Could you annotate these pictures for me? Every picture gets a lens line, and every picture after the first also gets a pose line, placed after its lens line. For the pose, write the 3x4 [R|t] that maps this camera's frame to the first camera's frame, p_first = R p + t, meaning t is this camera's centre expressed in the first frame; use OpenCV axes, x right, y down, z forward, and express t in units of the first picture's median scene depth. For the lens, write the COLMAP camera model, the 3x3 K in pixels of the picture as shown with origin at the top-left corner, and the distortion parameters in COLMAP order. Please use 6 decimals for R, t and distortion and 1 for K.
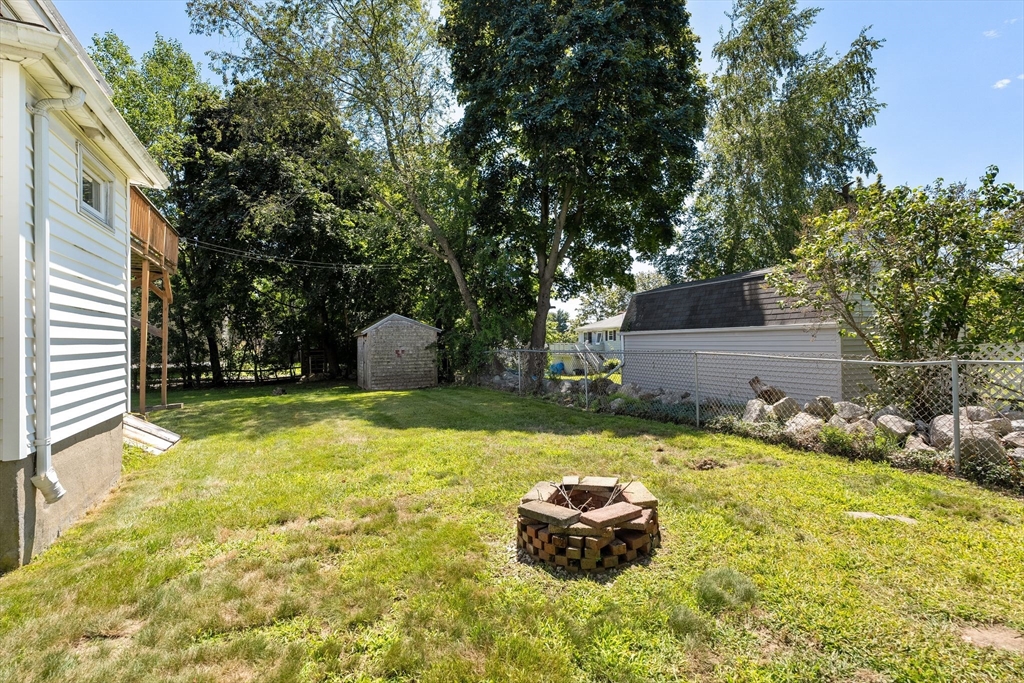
lens RADIAL K [[471.7, 0, 512.9], [0, 471.7, 339.2], [0, 0, 1]] dist [0.006760, 0.001497]
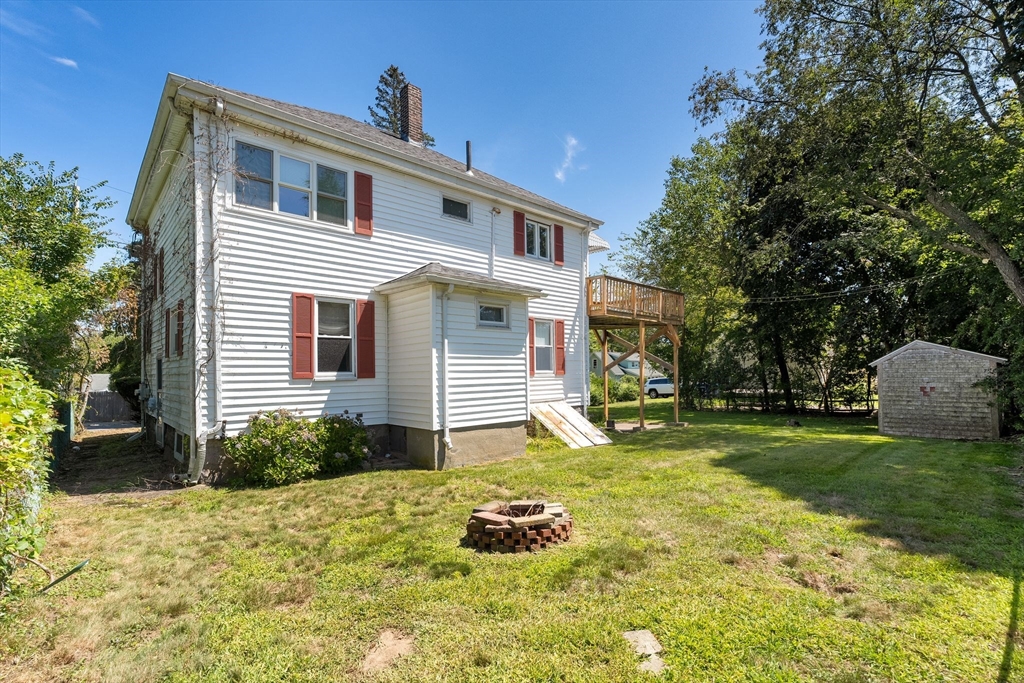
lens RADIAL K [[471.7, 0, 503.0], [0, 471.7, 369.3], [0, 0, 1]] dist [0.006760, 0.001497]
pose [[0.271274, 0.001737, -0.962501, 0.317116], [0.014976, 0.999870, 0.006025, -0.020819], [0.962386, -0.016049, 0.271212, 0.123905]]
